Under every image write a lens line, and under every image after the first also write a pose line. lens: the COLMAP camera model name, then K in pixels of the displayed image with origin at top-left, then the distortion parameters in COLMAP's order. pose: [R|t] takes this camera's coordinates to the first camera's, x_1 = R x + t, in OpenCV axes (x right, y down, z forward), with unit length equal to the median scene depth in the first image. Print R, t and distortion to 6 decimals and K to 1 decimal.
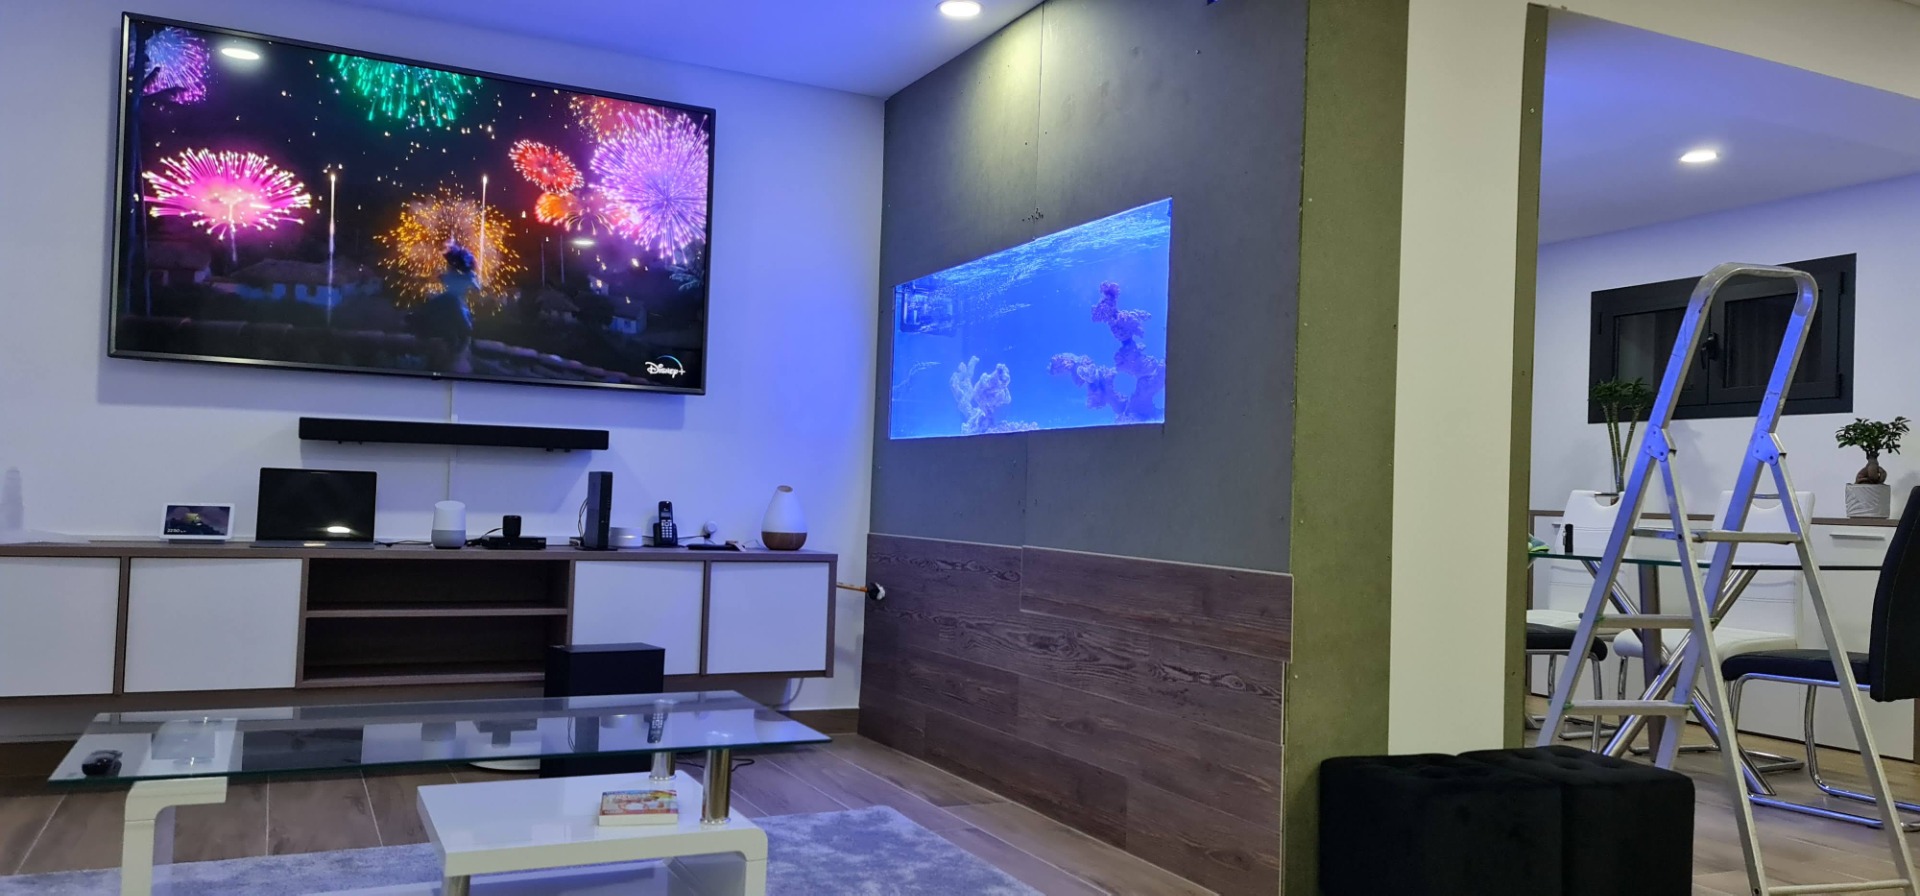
lens RADIAL K [[1396.7, 0, 975.6], [0, 1396.7, 470.4], [0, 0, 1]] dist [0.080171, -0.028616]
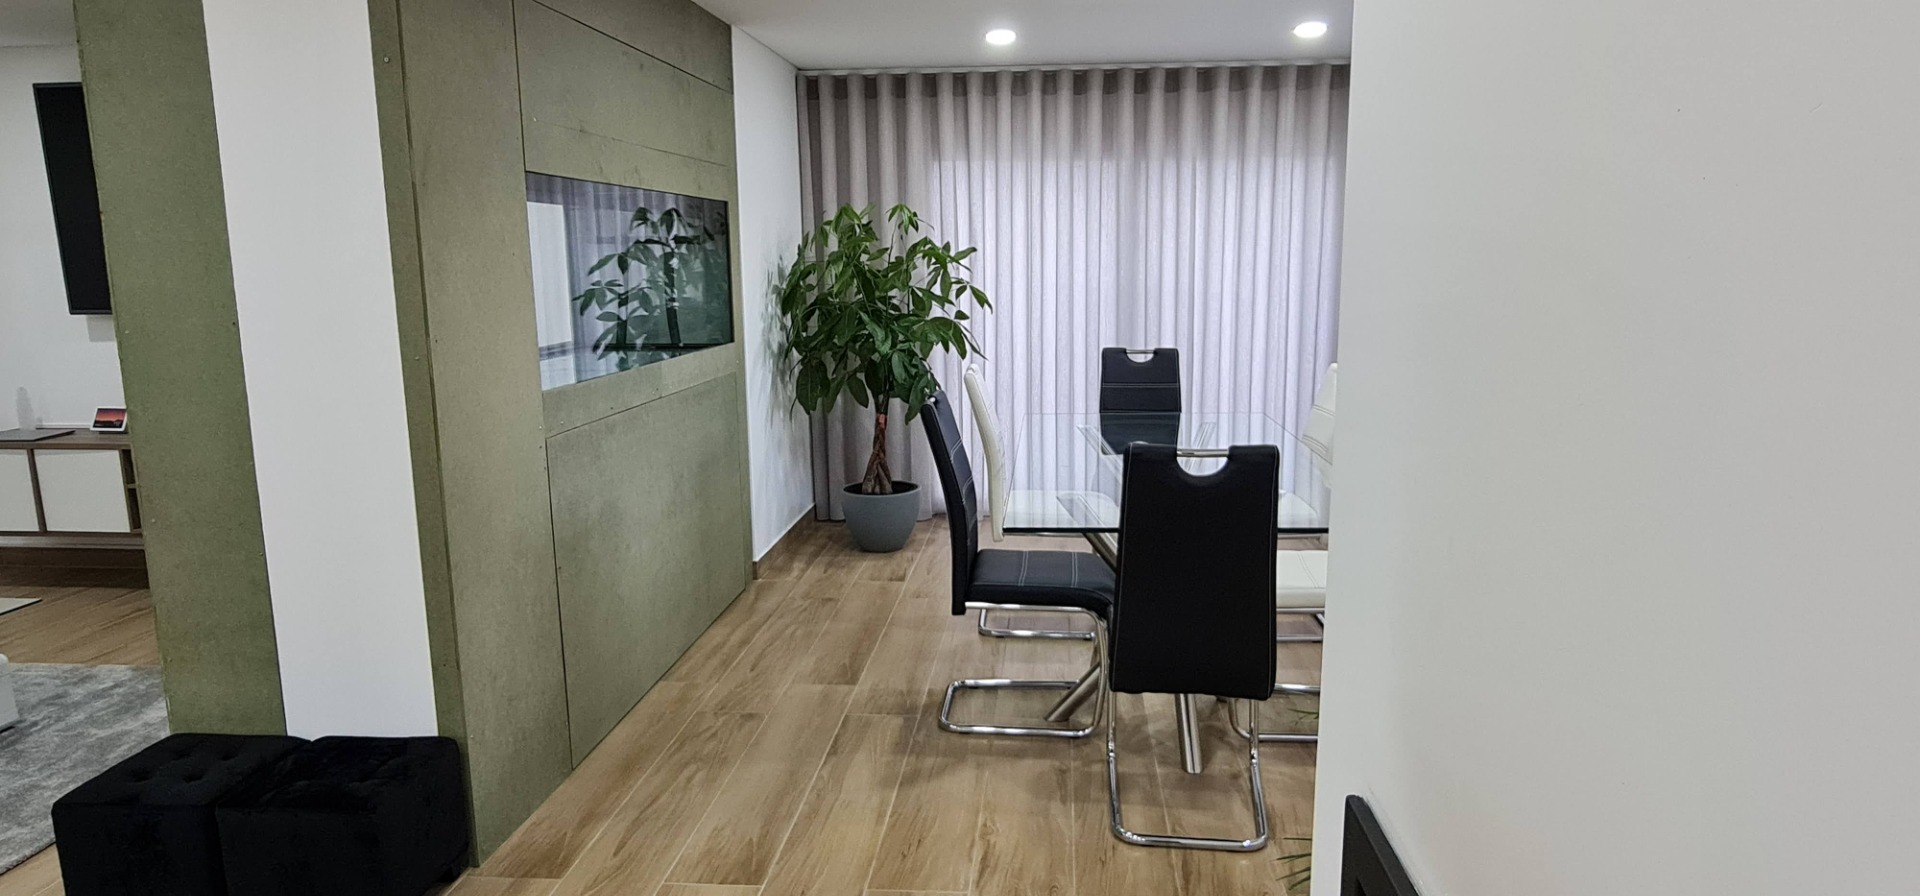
lens RADIAL K [[1120.7, 0, 954.7], [0, 1120.7, 457.2], [0, 0, 1]] dist [-0.004914, 0.002497]
pose [[0.846569, 0.051483, -0.529783, 0.836953], [0.055175, 0.981462, 0.183543, -0.091637], [0.529411, -0.184612, 0.828035, 0.447136]]
